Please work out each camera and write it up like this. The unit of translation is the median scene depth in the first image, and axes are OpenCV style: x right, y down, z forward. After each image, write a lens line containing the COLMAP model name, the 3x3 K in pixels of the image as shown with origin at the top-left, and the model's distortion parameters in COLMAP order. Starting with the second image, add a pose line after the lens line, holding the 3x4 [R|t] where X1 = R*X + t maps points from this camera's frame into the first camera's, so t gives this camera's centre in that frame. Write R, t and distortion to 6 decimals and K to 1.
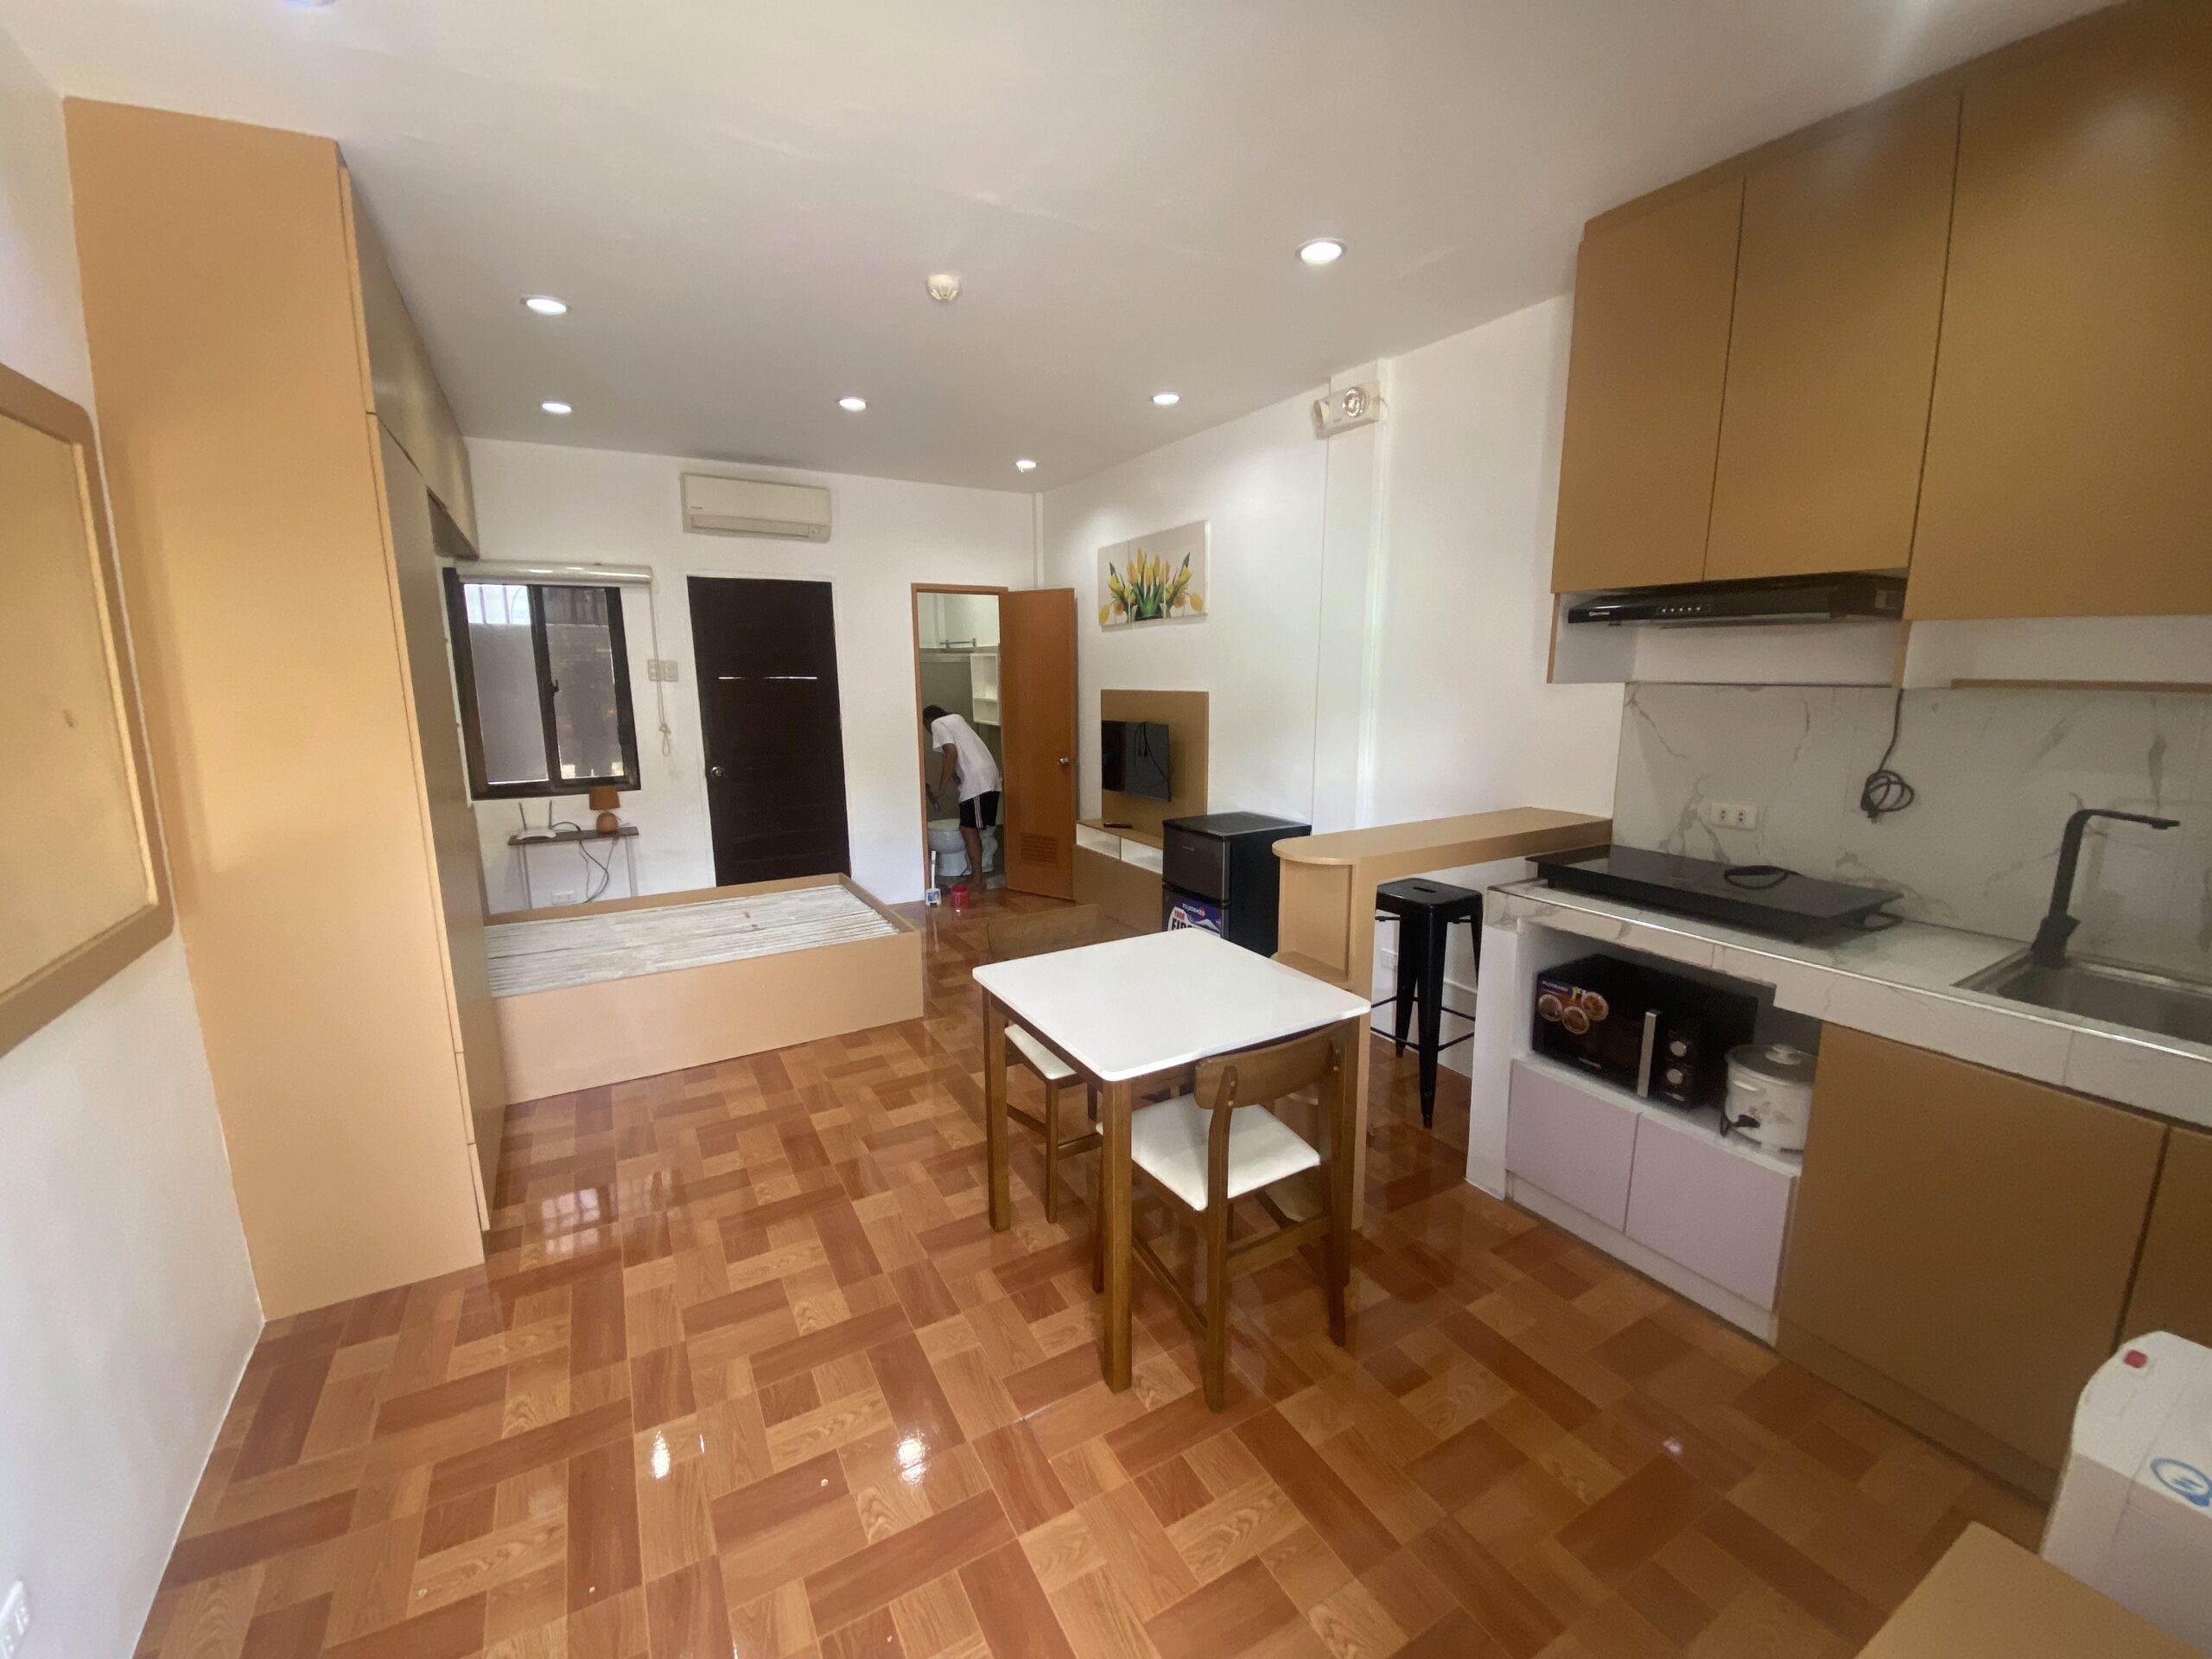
lens RADIAL K [[905.0, 0, 1106.0], [0, 905.0, 829.5], [0, 0, 1]] dist [-0.001464, -0.000125]
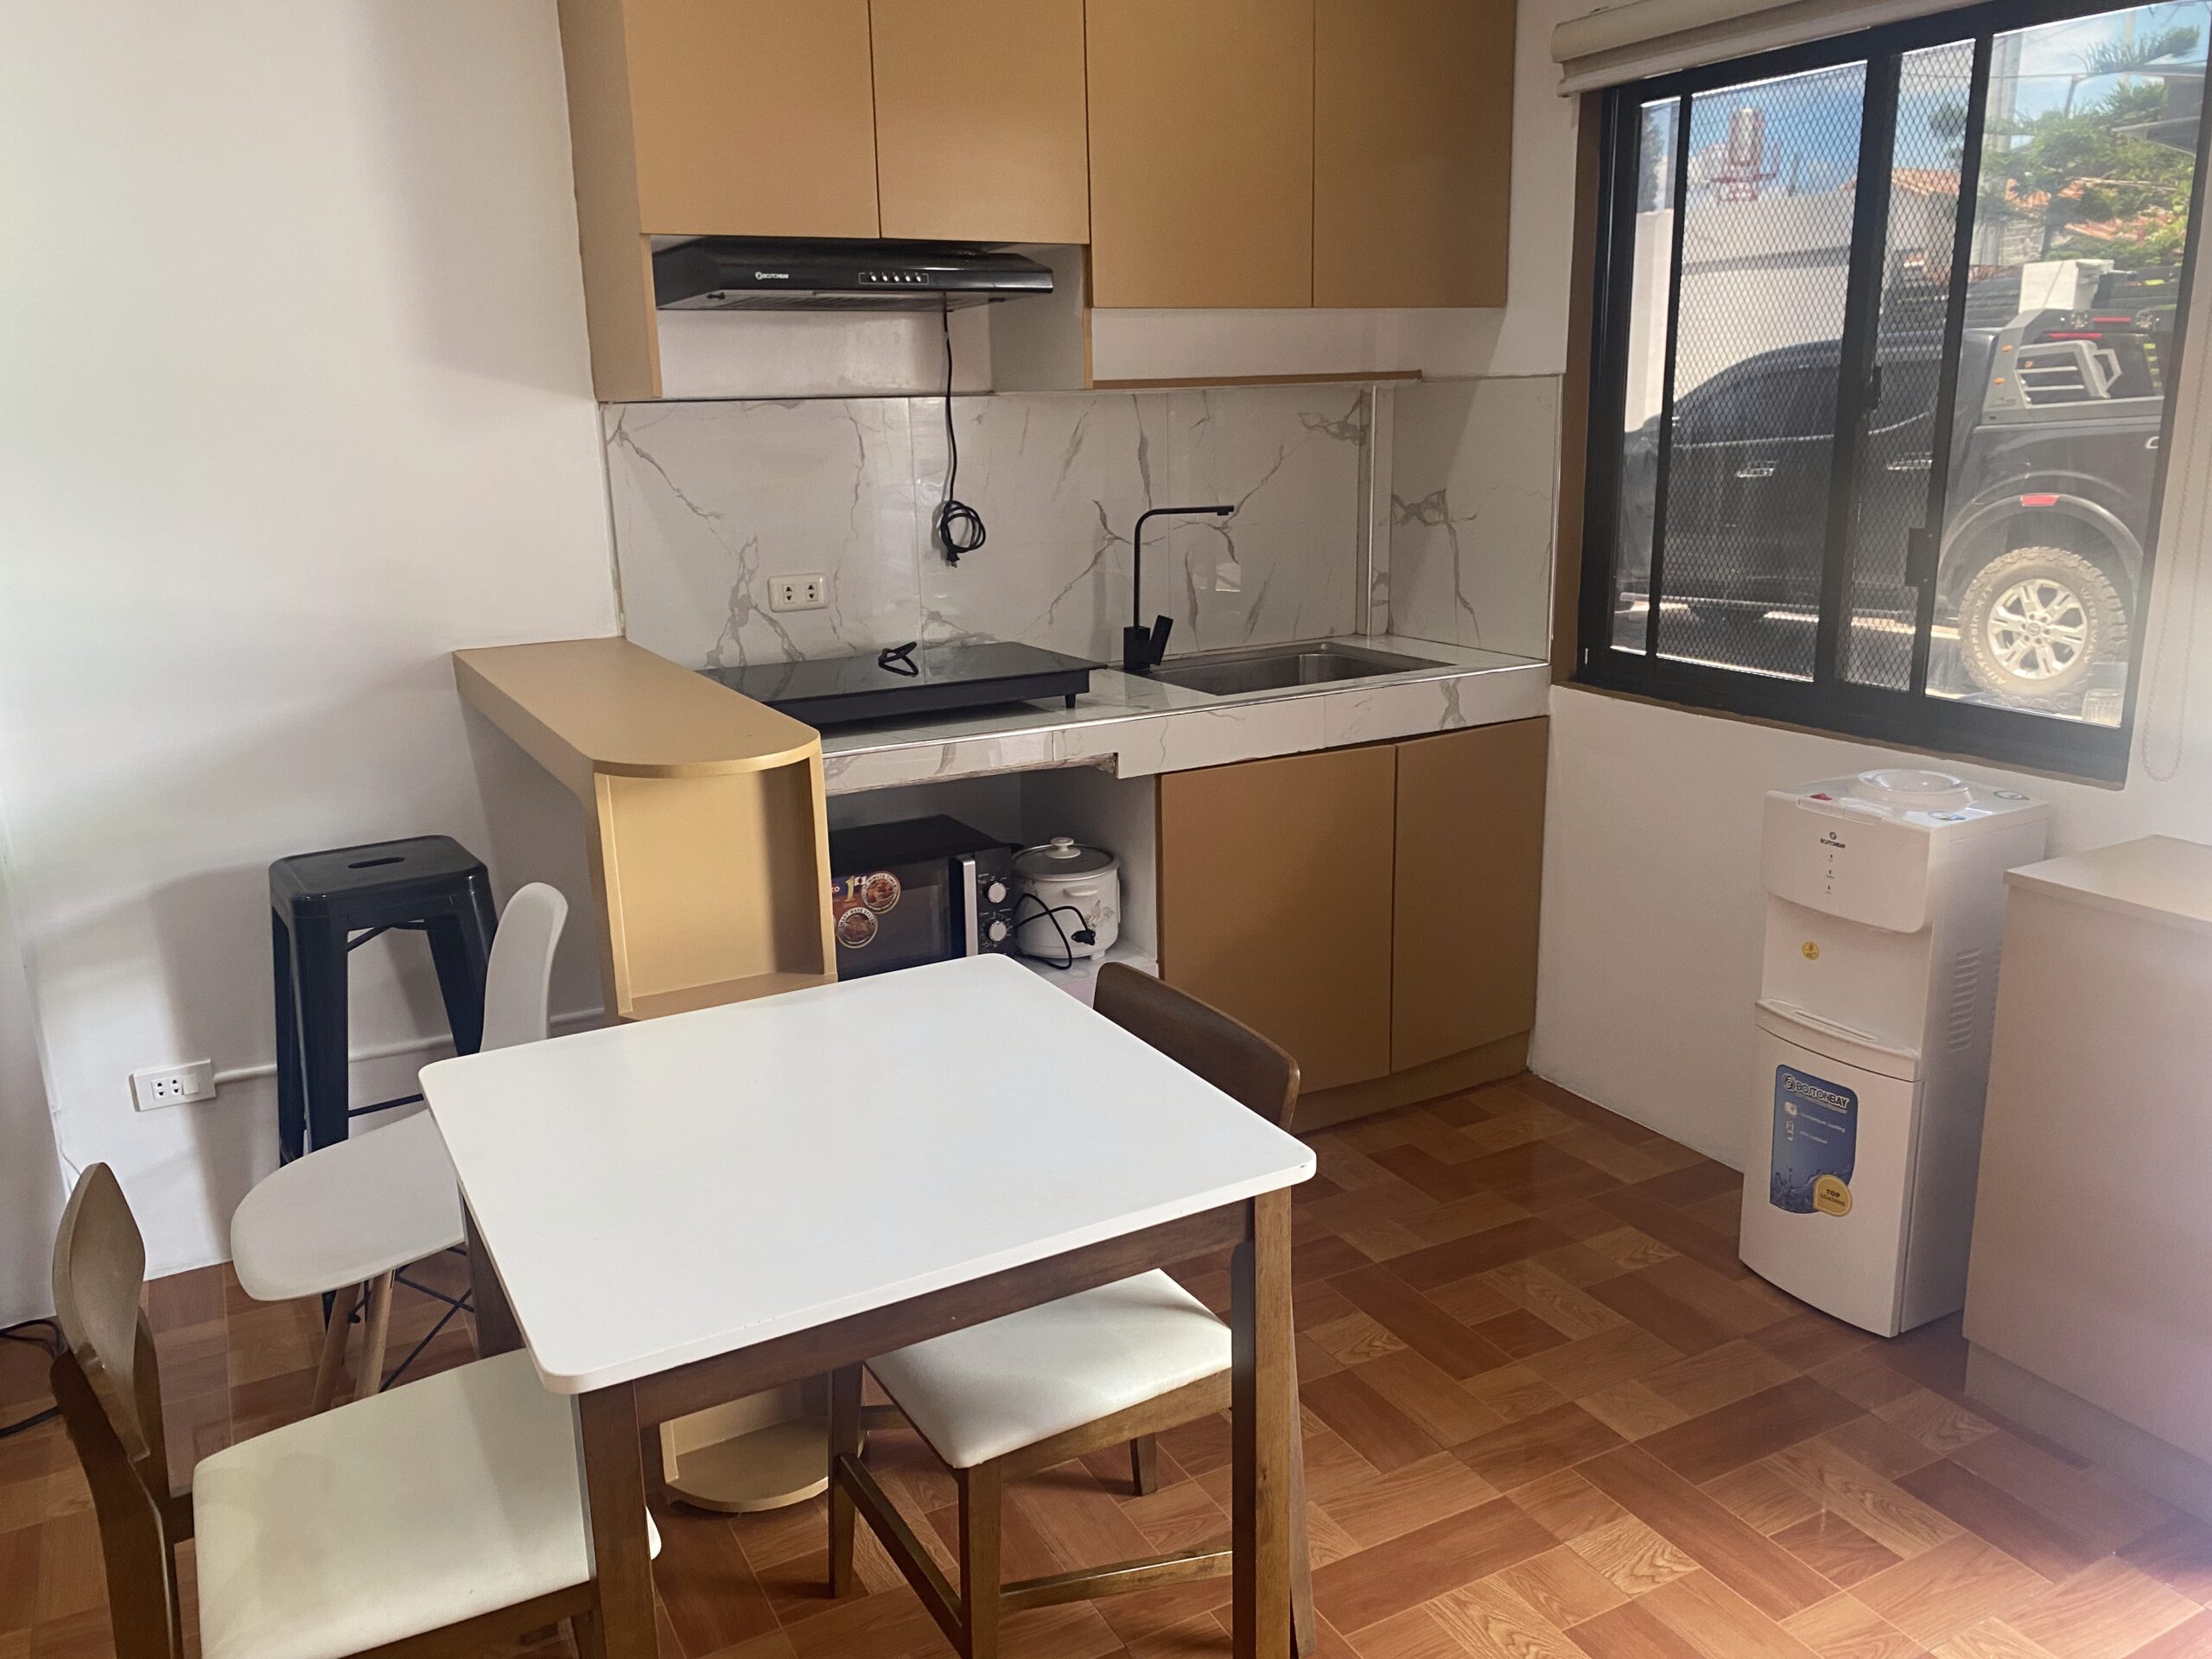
lens RADIAL K [[1749.1, 0, 1105.5], [0, 1749.1, 812.4], [0, 0, 1]] dist [0.126590, 0.001024]
pose [[0.010542, -0.226572, 0.973937, -0.760765], [0.202363, 0.954321, 0.219818, -0.119259], [-0.979254, 0.194771, 0.055910, 0.842437]]
